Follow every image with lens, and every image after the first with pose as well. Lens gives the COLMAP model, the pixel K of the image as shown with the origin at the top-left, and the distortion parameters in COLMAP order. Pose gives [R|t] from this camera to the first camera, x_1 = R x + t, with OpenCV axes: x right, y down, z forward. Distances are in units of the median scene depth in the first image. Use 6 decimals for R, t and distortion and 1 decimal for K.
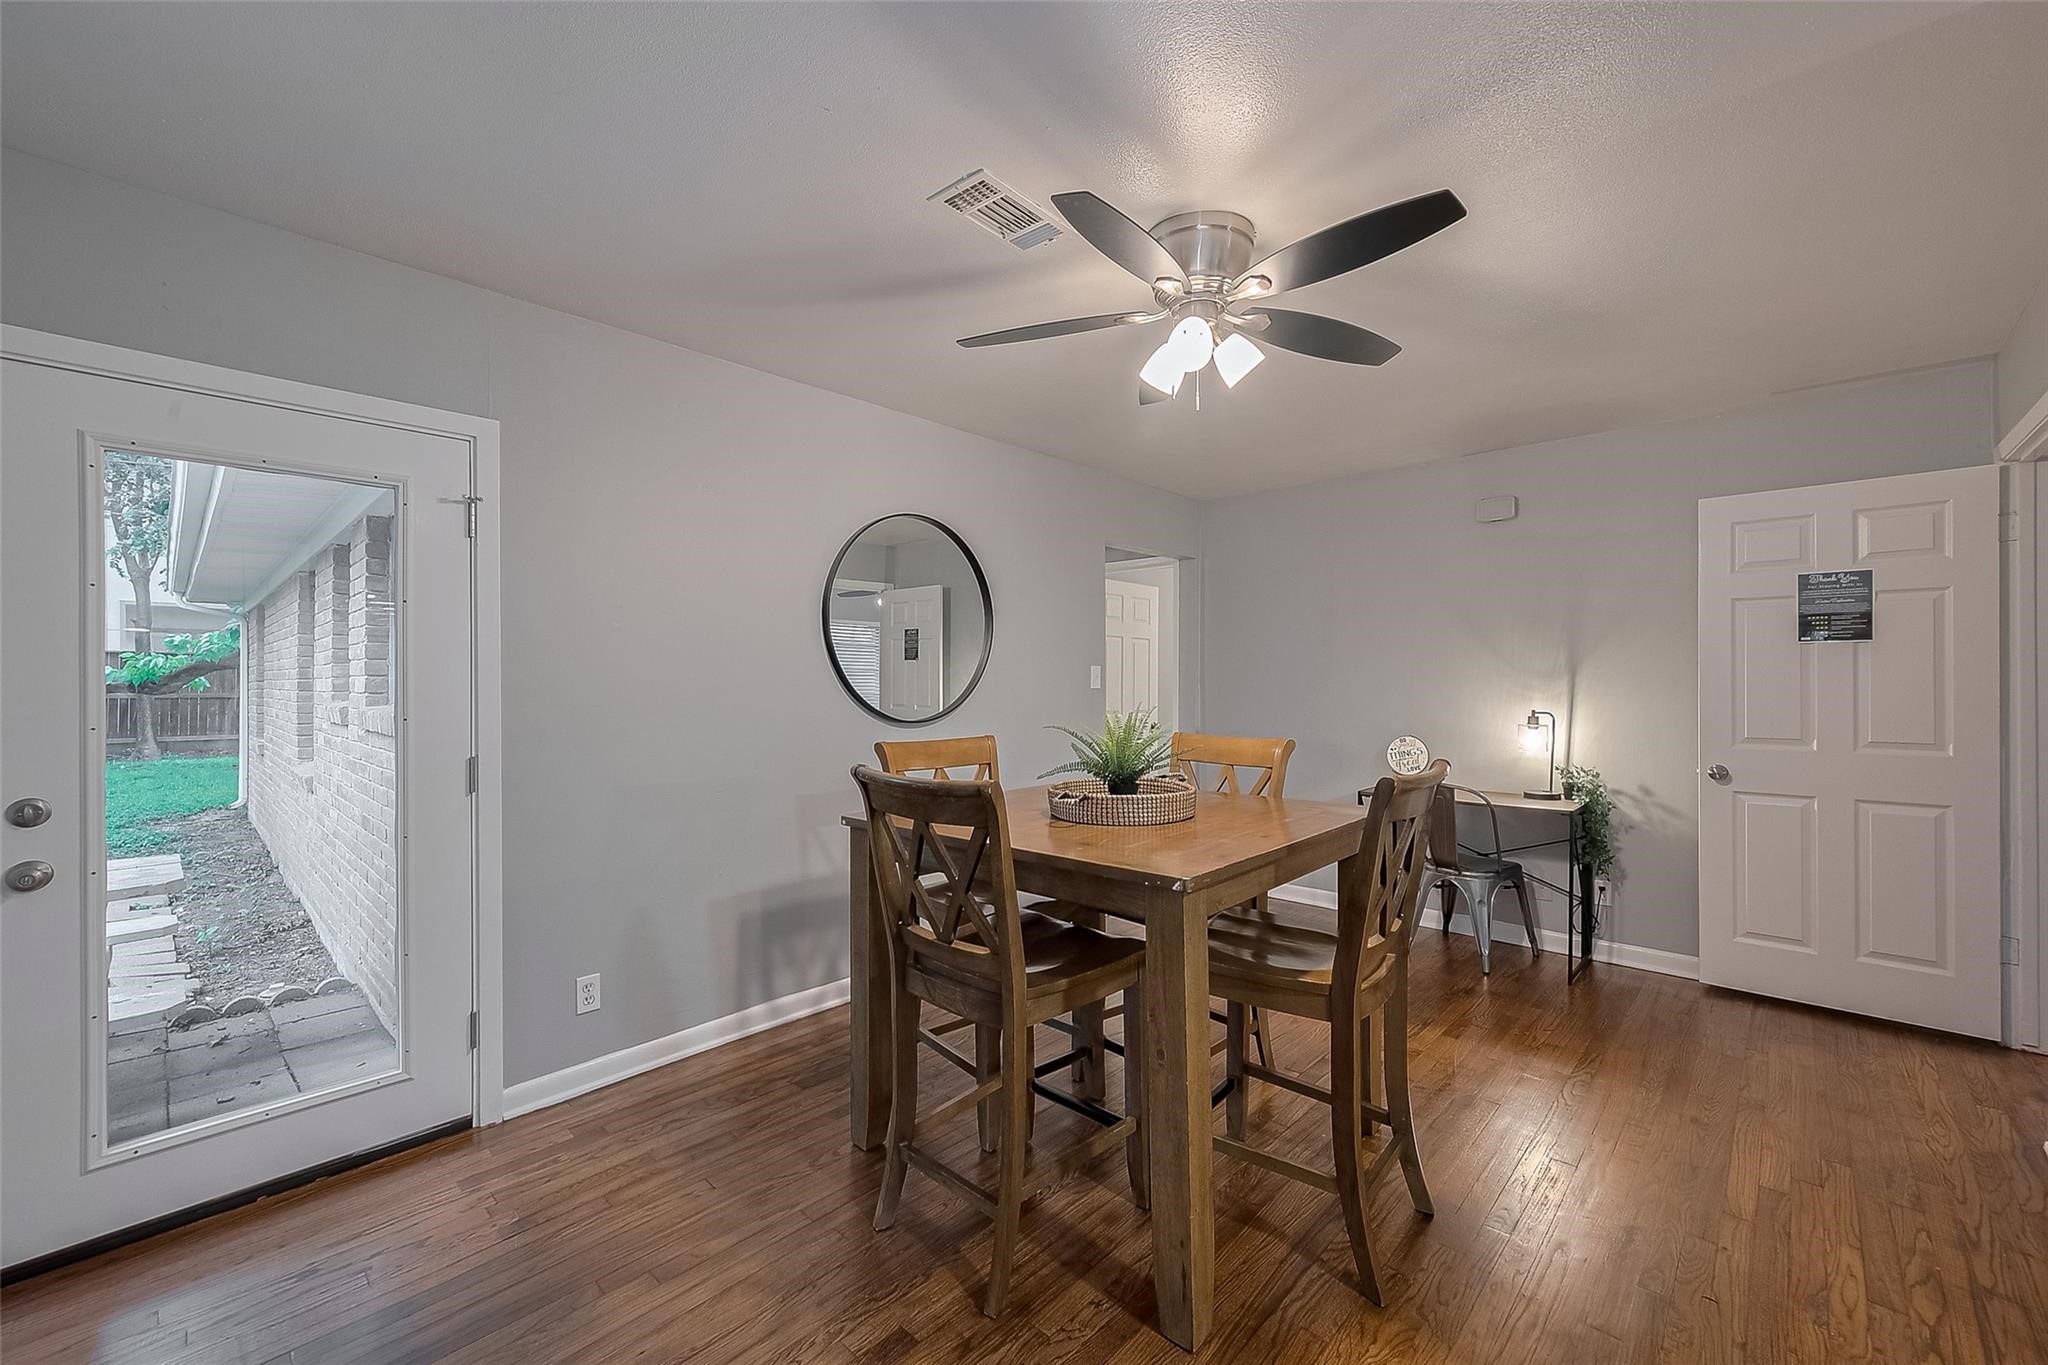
lens RADIAL K [[825.7, 0, 1038.0], [0, 825.7, 677.5], [0, 0, 1]] dist [0.000192, -0.001495]
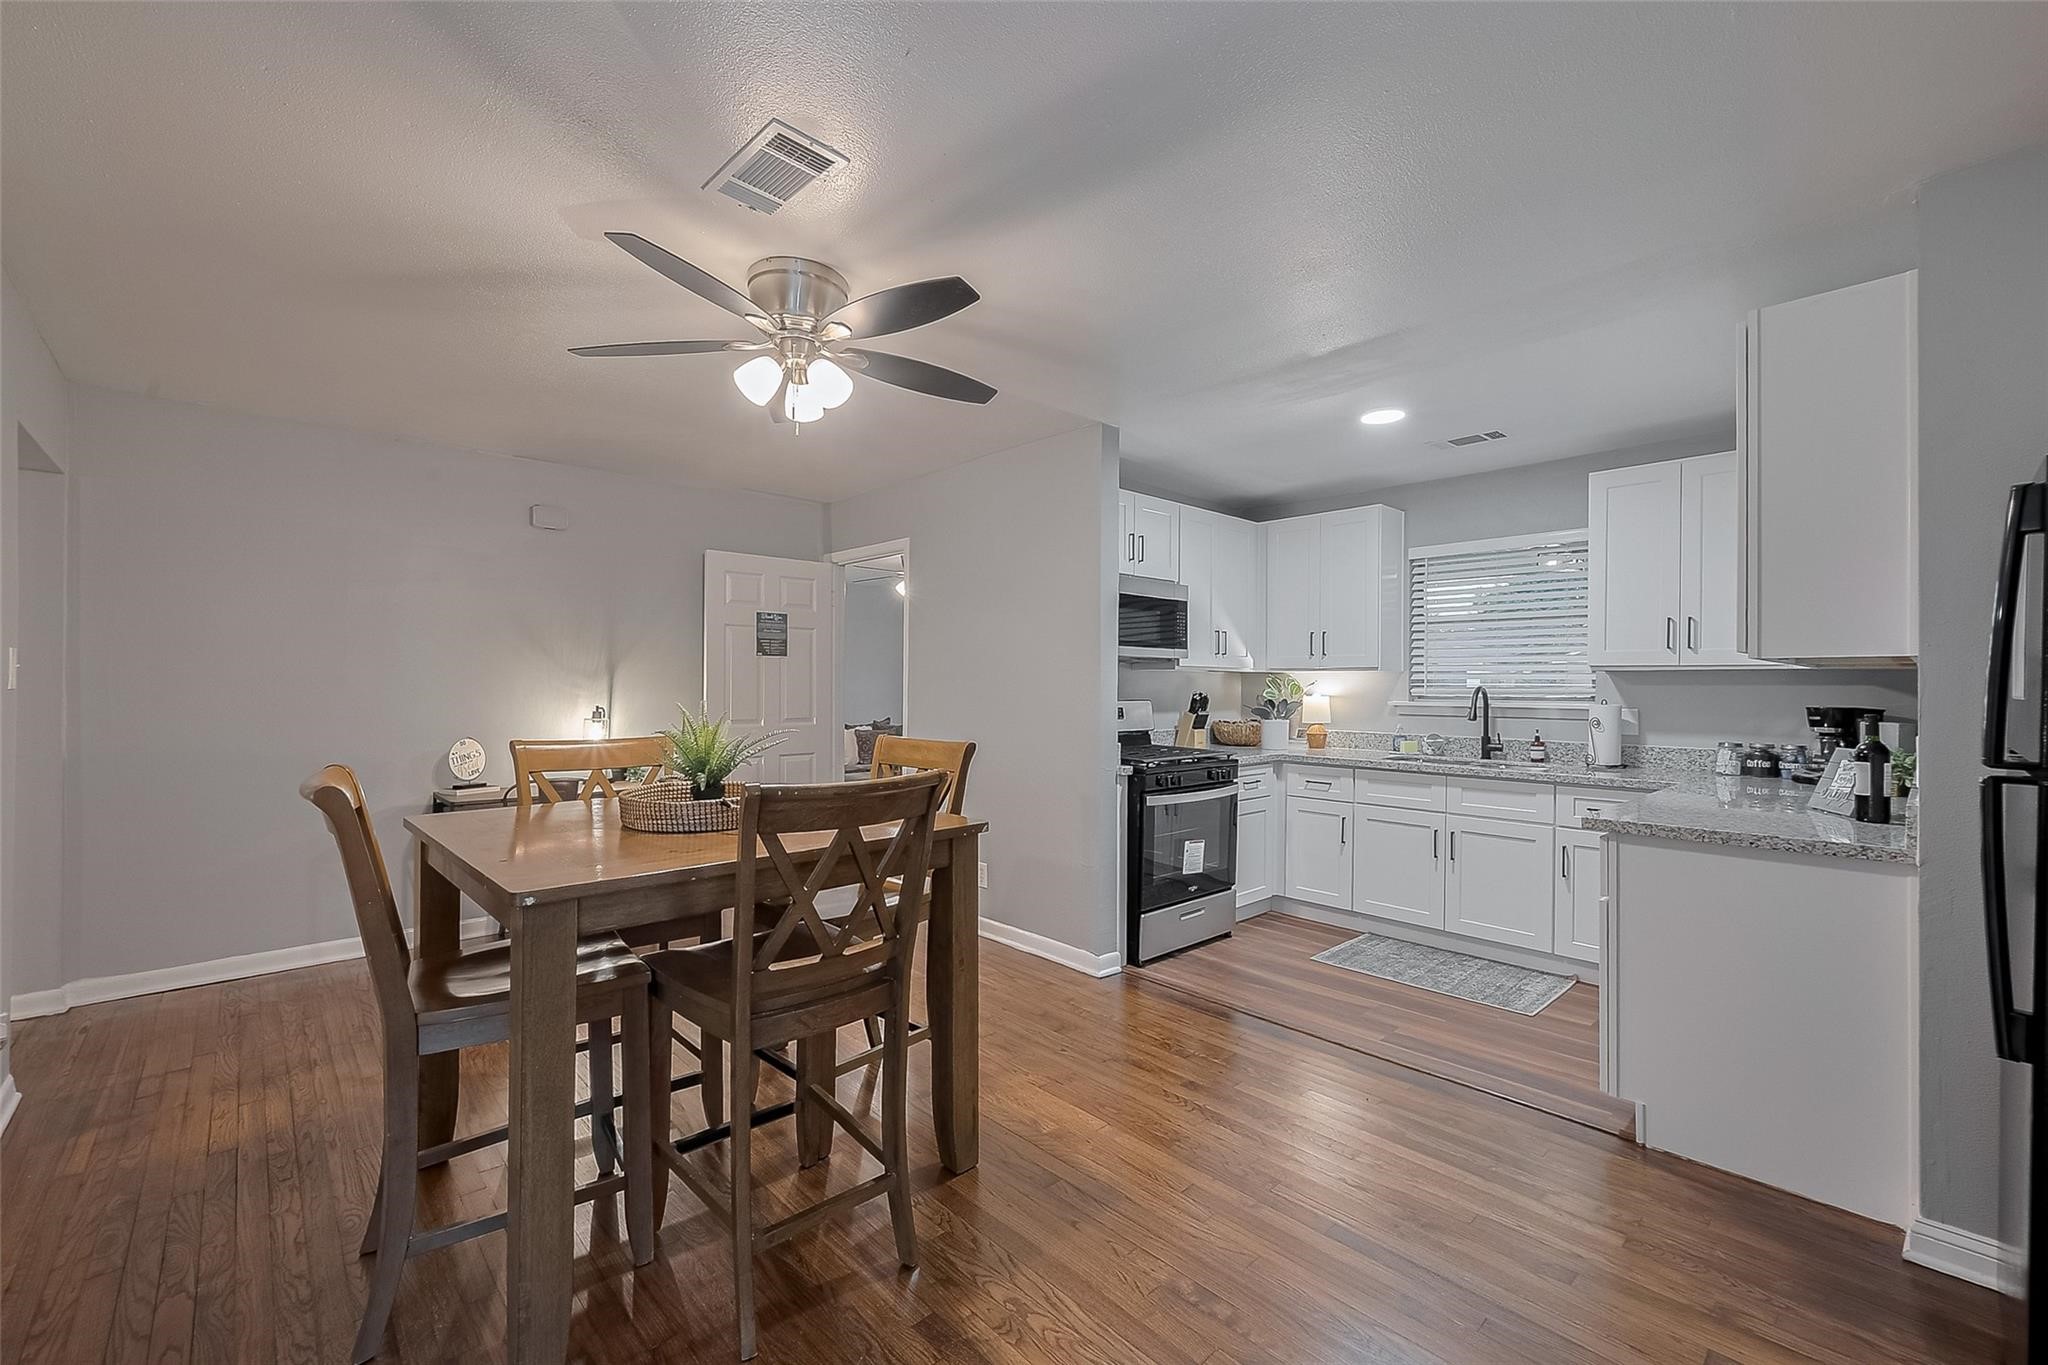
lens RADIAL K [[825.7, 0, 1039.6], [0, 825.7, 676.4], [0, 0, 1]] dist [0.000192, -0.001495]
pose [[0.053076, 0.010586, 0.998534, -0.772760], [-0.010432, 0.999895, -0.010046, 0.005736], [-0.998536, -0.009884, 0.053181, 0.531584]]
